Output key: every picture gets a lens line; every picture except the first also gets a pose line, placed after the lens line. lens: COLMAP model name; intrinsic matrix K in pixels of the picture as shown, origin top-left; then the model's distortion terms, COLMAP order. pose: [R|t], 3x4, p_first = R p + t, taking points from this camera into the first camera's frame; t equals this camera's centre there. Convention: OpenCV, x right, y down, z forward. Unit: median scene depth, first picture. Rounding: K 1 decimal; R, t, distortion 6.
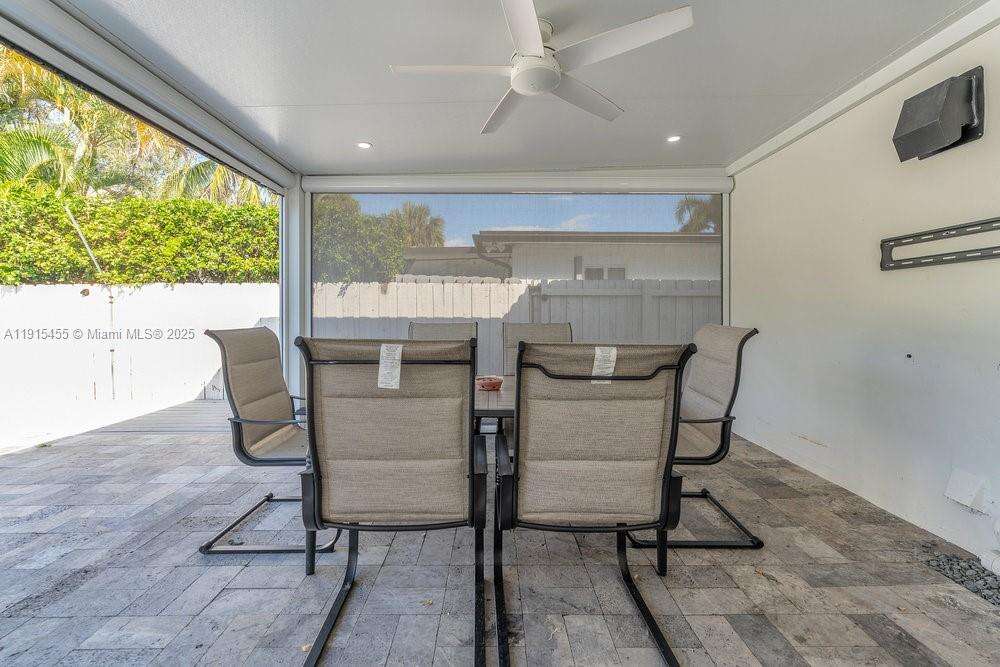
lens RADIAL K [[421.8, 0, 496.9], [0, 421.8, 314.0], [0, 0, 1]] dist [0.000027, -0.000189]
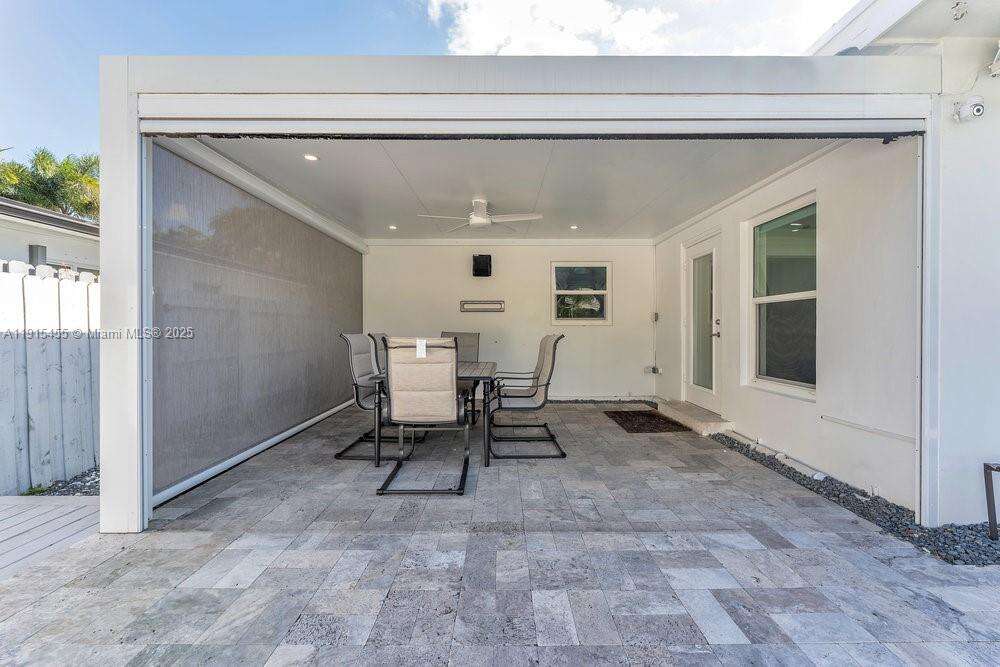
lens RADIAL K [[421.8, 0, 496.9], [0, 421.8, 314.0], [0, 0, 1]] dist [0.000027, -0.000189]
pose [[0.008812, 0.028424, 0.999557, -1.923029], [0.001431, 0.999595, -0.028438, -0.011819], [-0.999960, 0.001681, 0.008768, 0.768824]]
